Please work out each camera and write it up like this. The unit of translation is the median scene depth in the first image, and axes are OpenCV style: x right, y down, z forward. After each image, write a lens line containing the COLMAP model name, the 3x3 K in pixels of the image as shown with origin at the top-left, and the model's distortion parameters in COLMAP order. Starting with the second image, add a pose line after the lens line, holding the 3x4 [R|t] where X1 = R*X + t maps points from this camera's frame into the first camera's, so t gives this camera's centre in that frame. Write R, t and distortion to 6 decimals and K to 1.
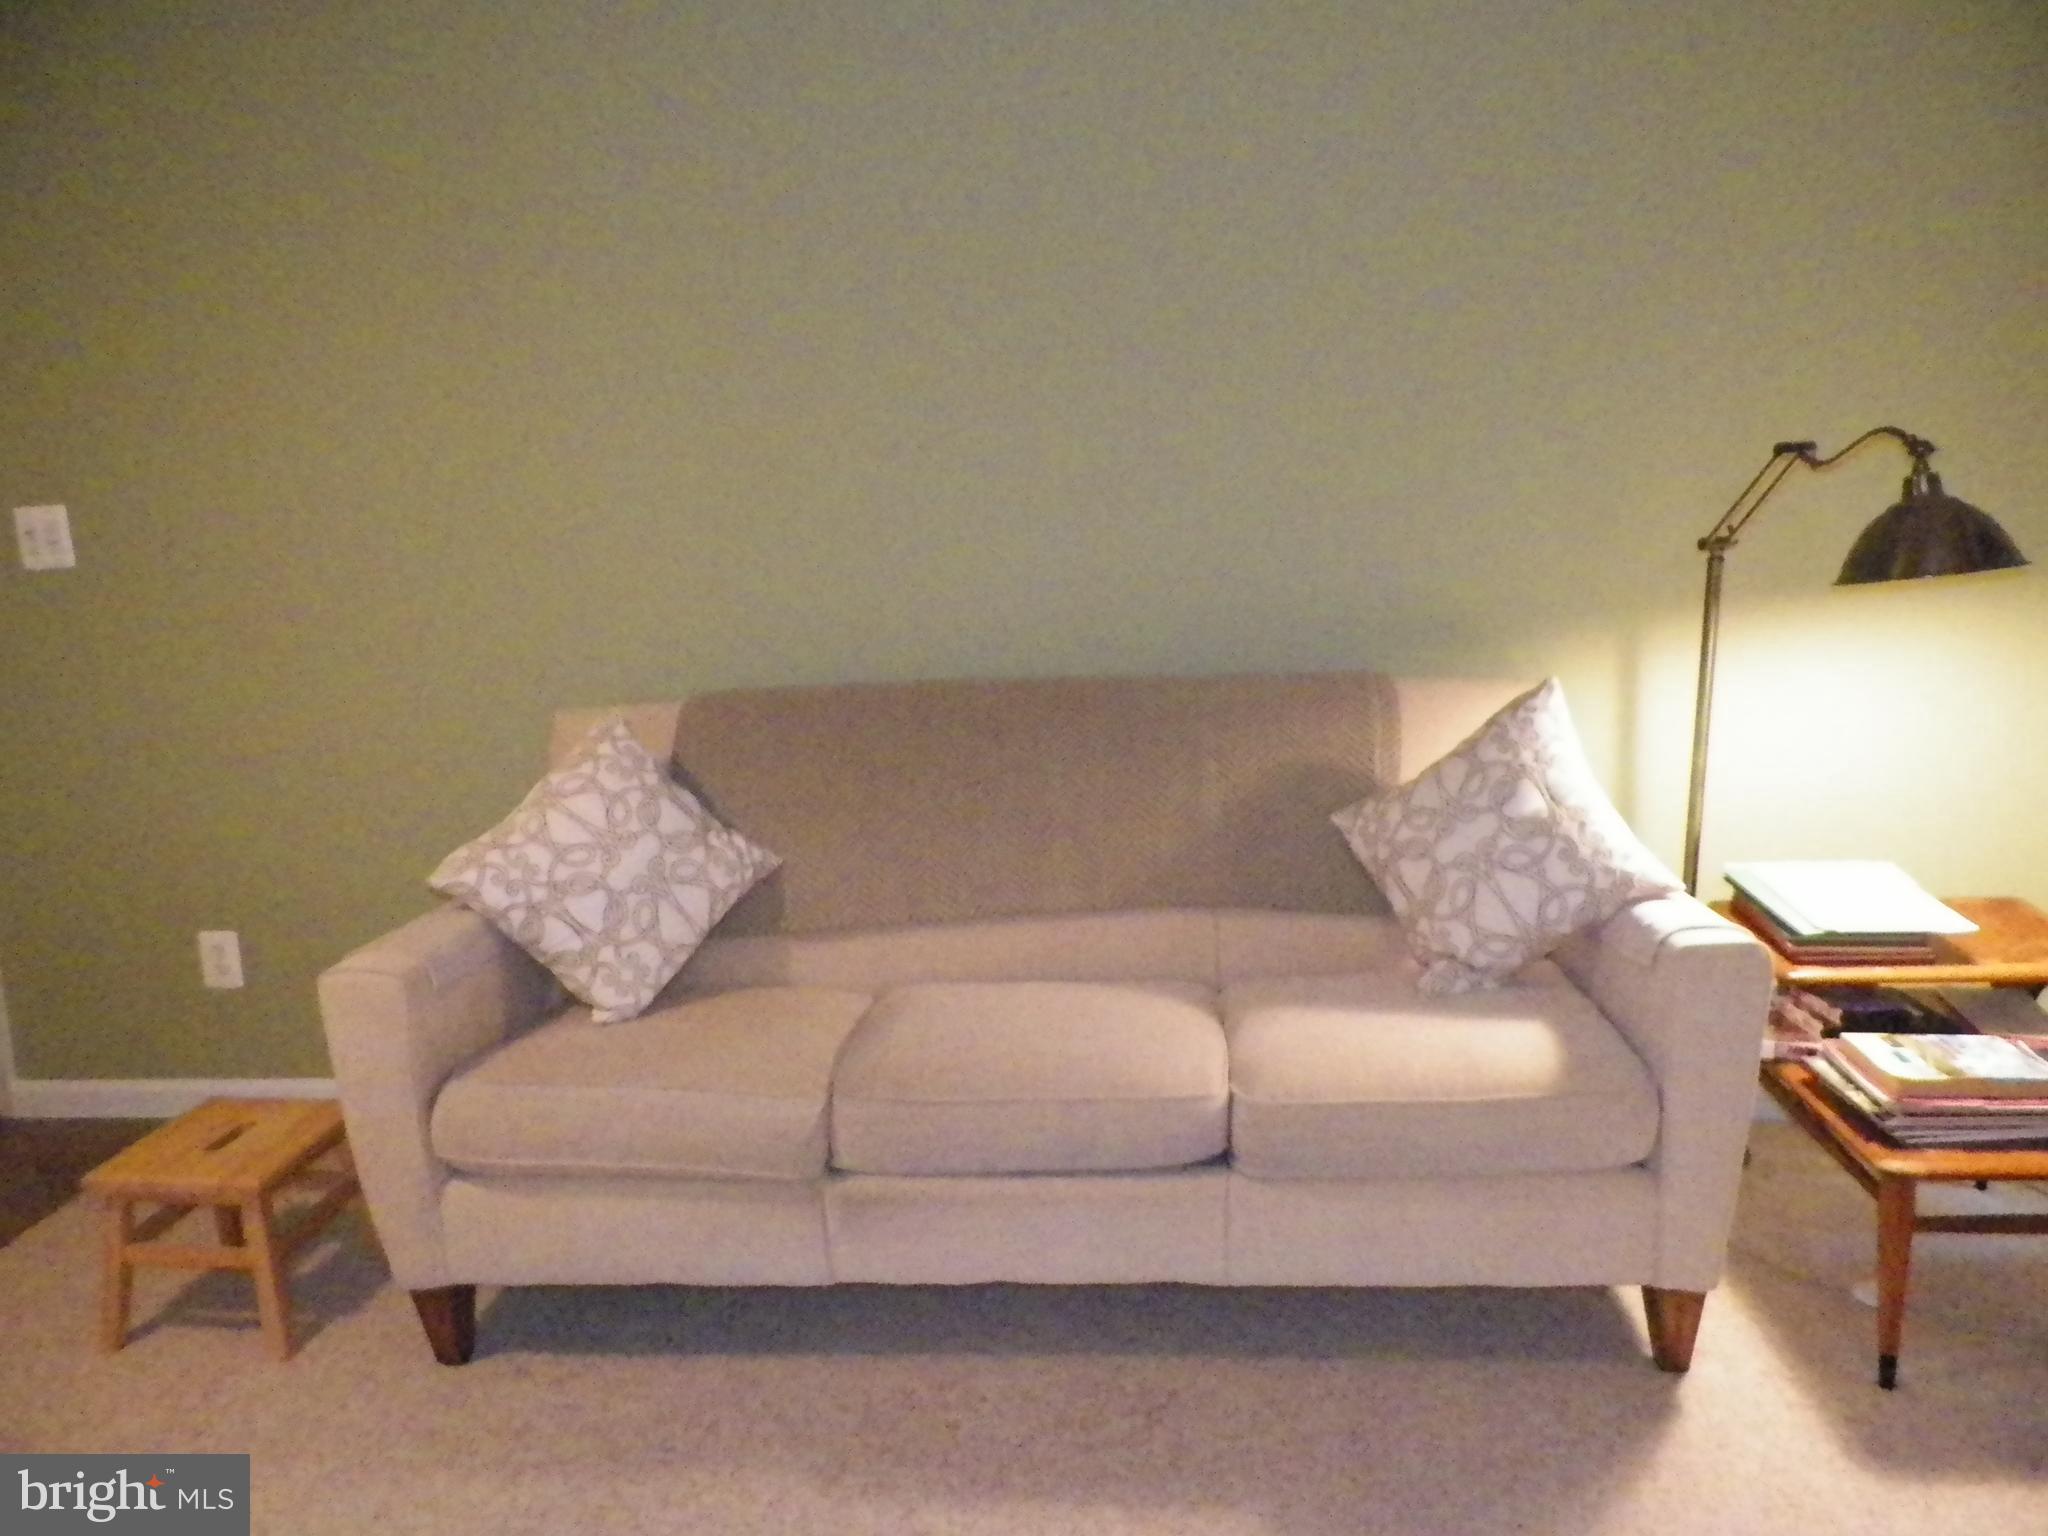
lens RADIAL K [[1486.5, 0, 1021.3], [0, 1486.5, 772.6], [0, 0, 1]] dist [-0.002701, -0.002621]
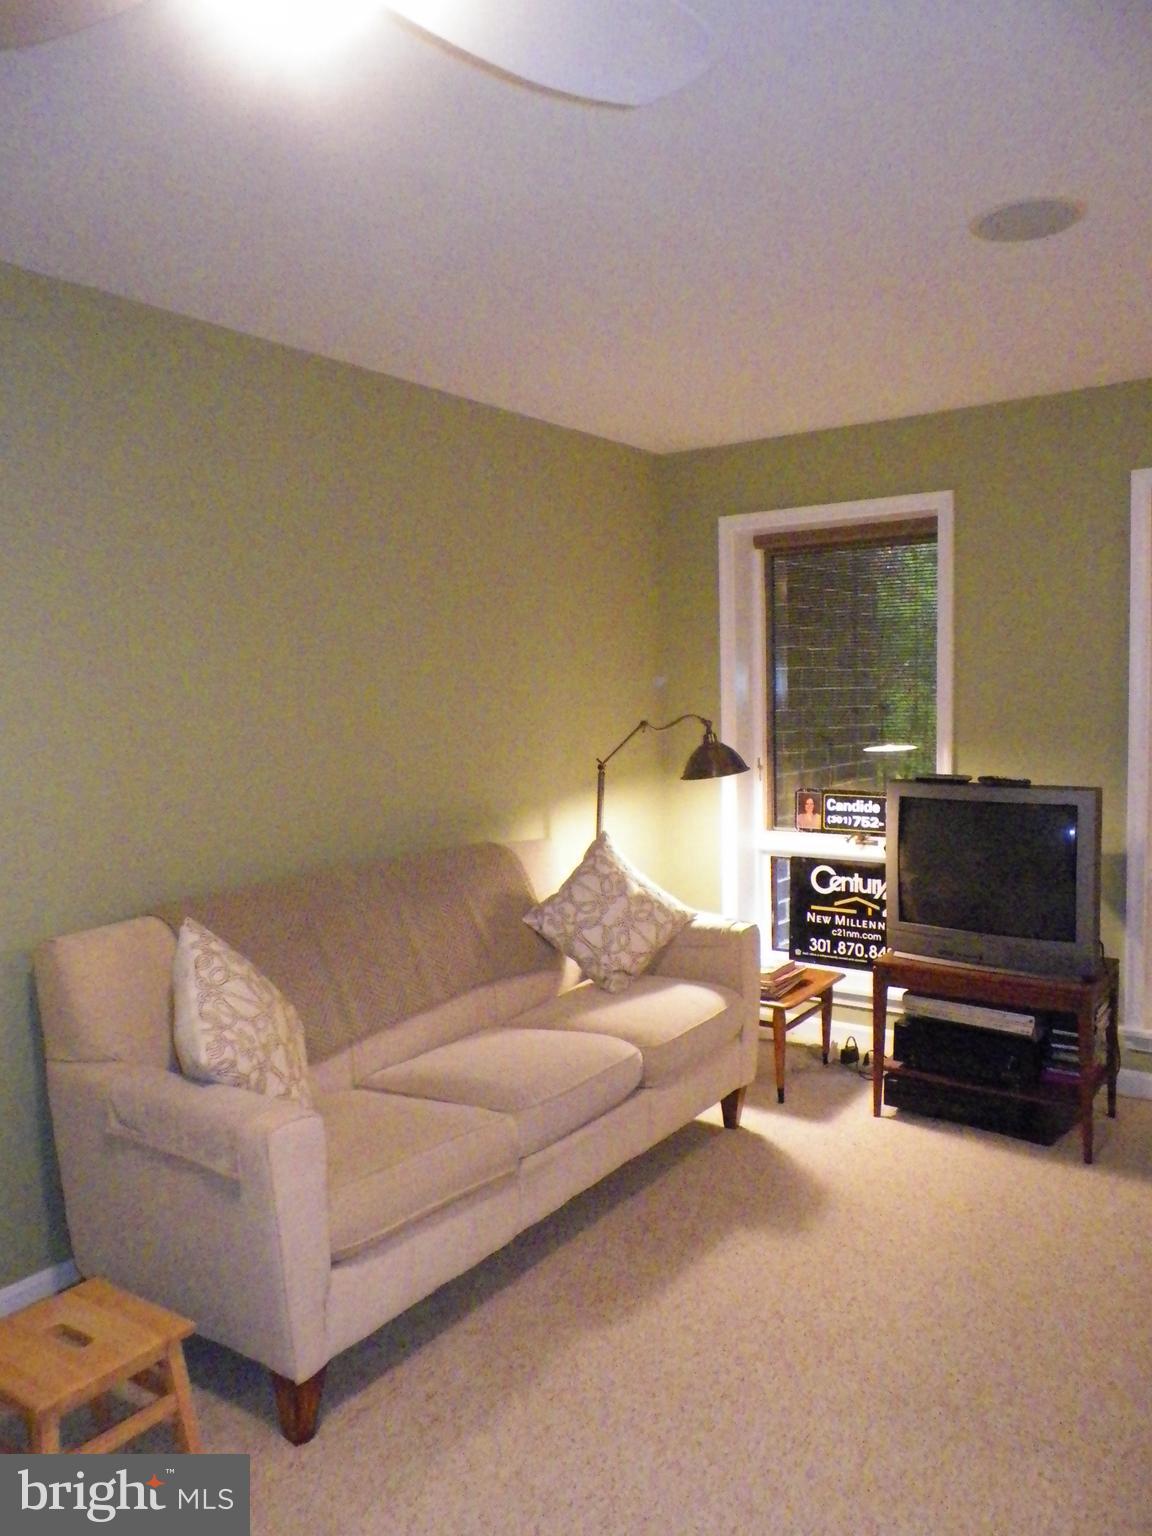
lens RADIAL K [[1114.8, 0, 543.9], [0, 1114.8, 801.7], [0, 0, 1]] dist [-0.002701, -0.002621]
pose [[0.534423, -0.055725, 0.843378, -1.052874], [0.177574, 0.982957, -0.047575, -0.048781], [-0.826353, 0.175187, 0.535210, 0.245799]]
